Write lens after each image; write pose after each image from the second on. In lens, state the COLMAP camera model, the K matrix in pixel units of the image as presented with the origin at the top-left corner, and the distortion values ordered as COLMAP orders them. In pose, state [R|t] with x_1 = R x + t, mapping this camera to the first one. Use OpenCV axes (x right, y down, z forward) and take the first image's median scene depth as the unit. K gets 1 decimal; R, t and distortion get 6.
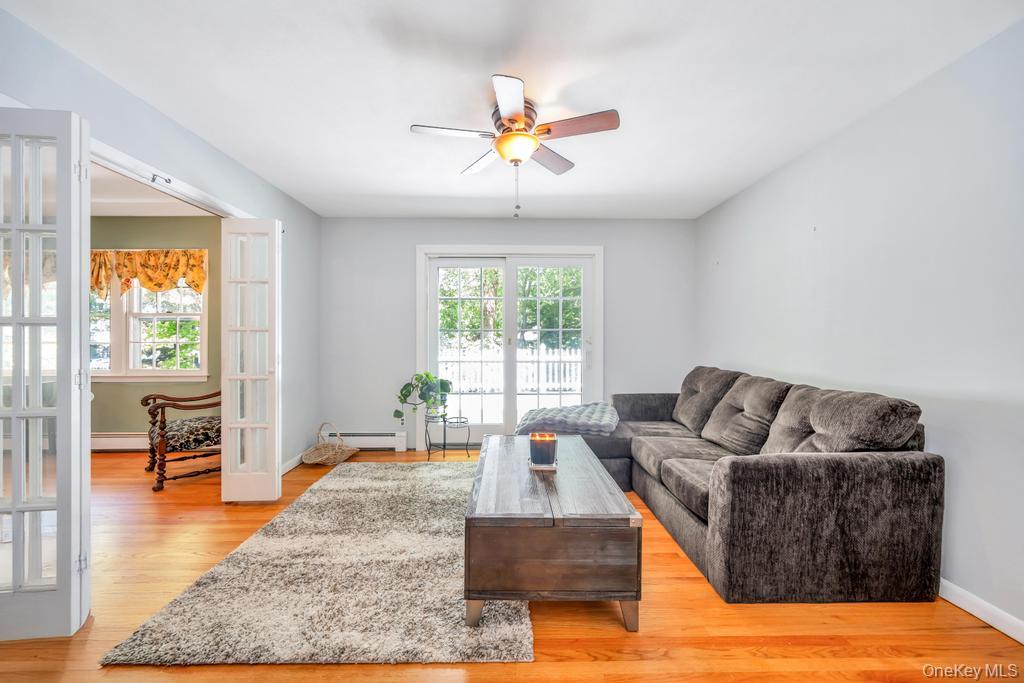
lens RADIAL K [[405.7, 0, 511.7], [0, 405.7, 339.7], [0, 0, 1]] dist [0.002408, 0.000237]
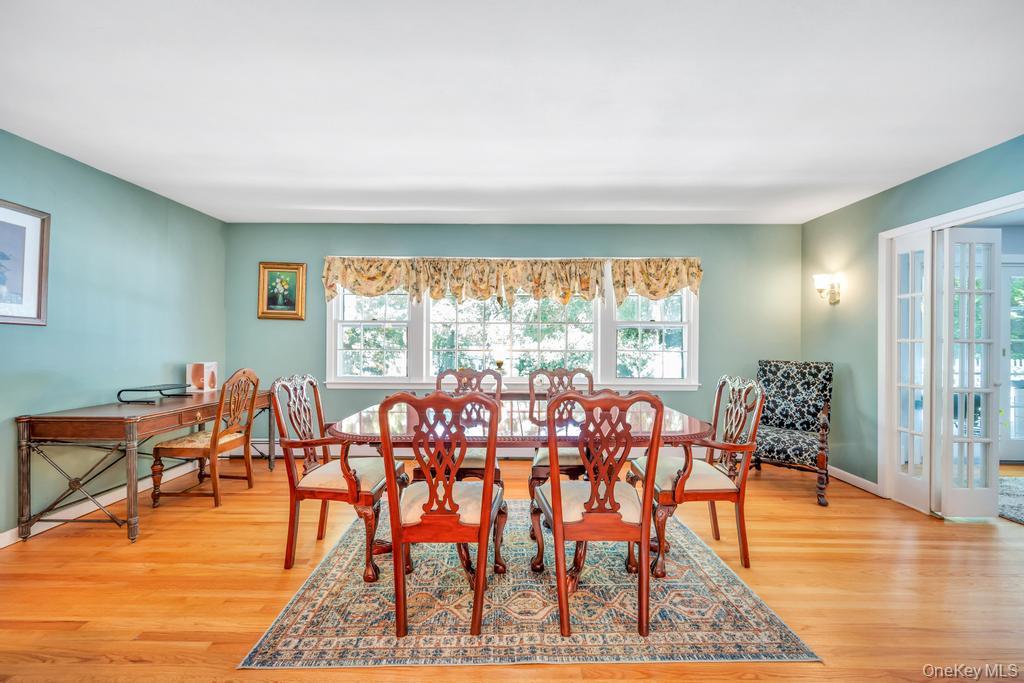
lens RADIAL K [[405.7, 0, 511.5], [0, 405.7, 343.6], [0, 0, 1]] dist [0.002408, 0.000237]
pose [[0.999887, 0.006134, -0.013721, -1.212093], [-0.006174, 0.999977, -0.002821, -0.007051], [0.013703, 0.002906, 0.999902, 0.005530]]
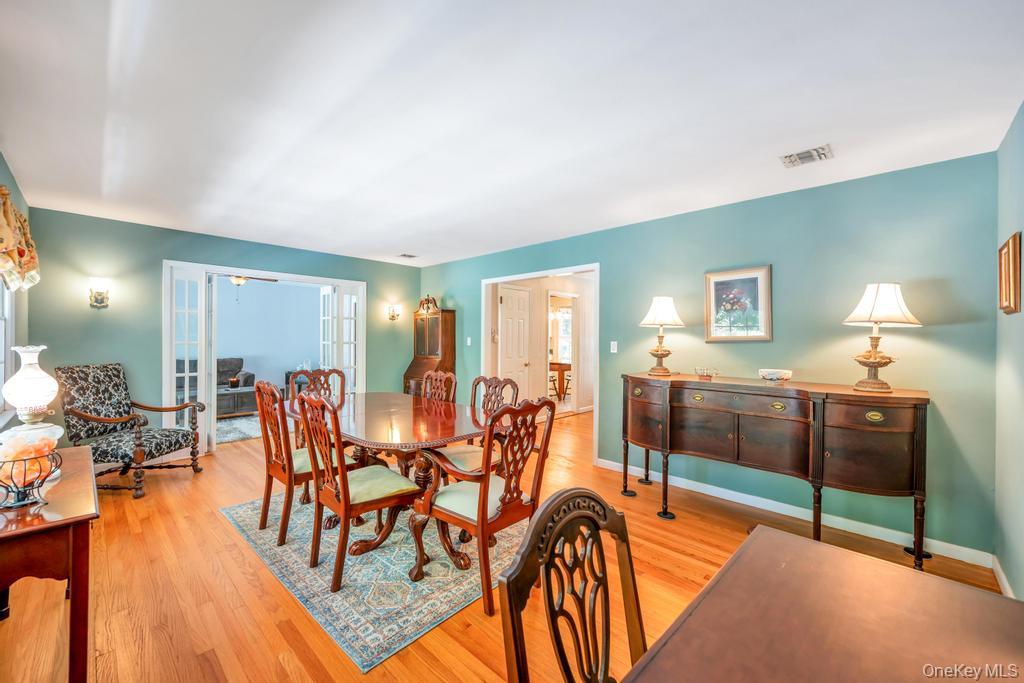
lens RADIAL K [[405.7, 0, 507.8], [0, 405.7, 338.9], [0, 0, 1]] dist [0.002408, 0.000237]
pose [[-0.714028, -0.006879, 0.700084, -1.837962], [-0.002040, 0.999968, 0.007745, -0.038987], [-0.700115, 0.004102, -0.714019, 0.924532]]
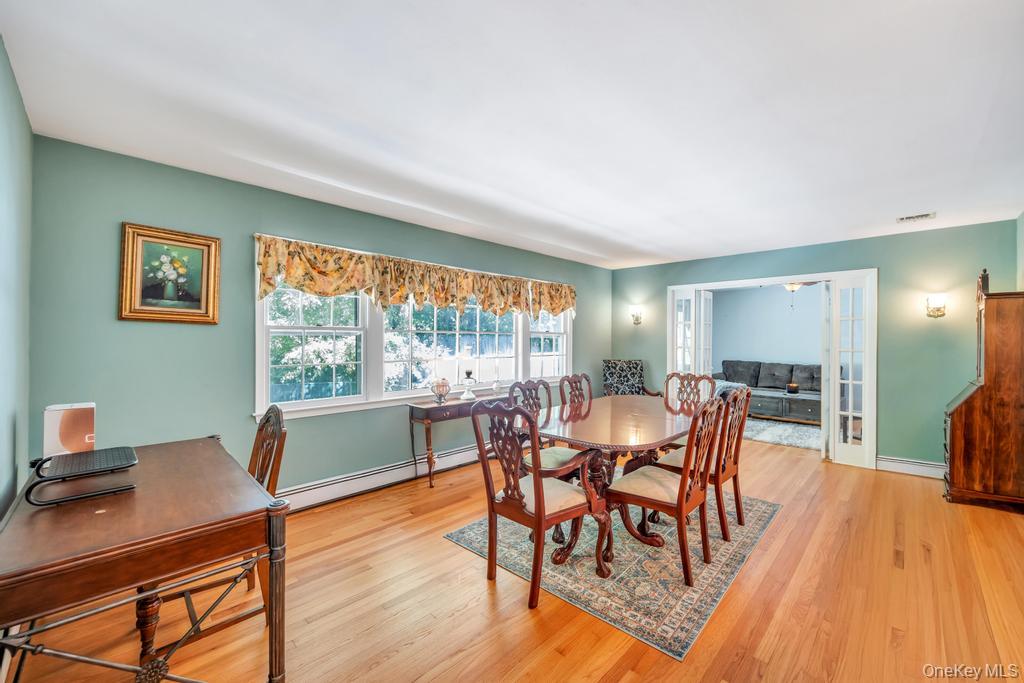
lens RADIAL K [[405.7, 0, 512.4], [0, 405.7, 339.8], [0, 0, 1]] dist [0.002408, 0.000237]
pose [[0.707008, 0.003430, 0.707197, -1.868396], [-0.002322, 0.999994, -0.002530, -0.039632], [-0.707202, 0.000147, 0.707012, 0.195117]]
